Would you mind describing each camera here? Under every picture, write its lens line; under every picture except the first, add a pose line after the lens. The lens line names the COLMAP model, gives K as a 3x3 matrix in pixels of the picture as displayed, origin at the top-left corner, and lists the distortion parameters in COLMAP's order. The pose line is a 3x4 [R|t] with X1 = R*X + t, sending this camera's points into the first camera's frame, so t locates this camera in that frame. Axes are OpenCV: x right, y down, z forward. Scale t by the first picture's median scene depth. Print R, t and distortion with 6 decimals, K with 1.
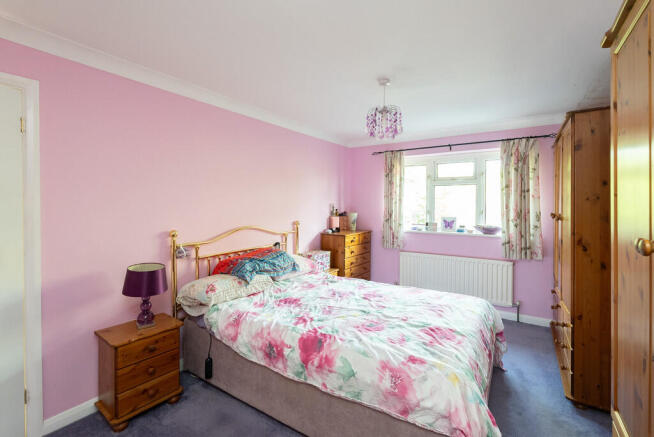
lens RADIAL K [[293.1, 0, 328.1], [0, 293.1, 206.1], [0, 0, 1]] dist [-0.001914, -0.000124]
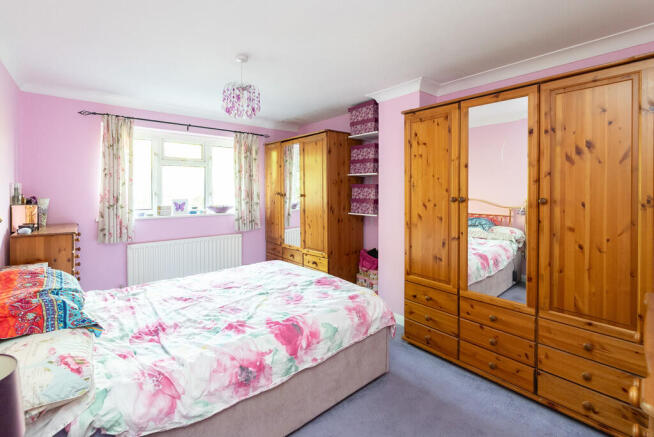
lens RADIAL K [[301.0, 0, 328.0], [0, 301.0, 190.8], [0, 0, 1]] dist [0.000343, 0.000133]
pose [[0.280366, -0.007249, 0.959866, -0.470927], [0.002915, 0.999973, 0.006700, 0.005910], [-0.959889, 0.000919, 0.280379, 0.307342]]
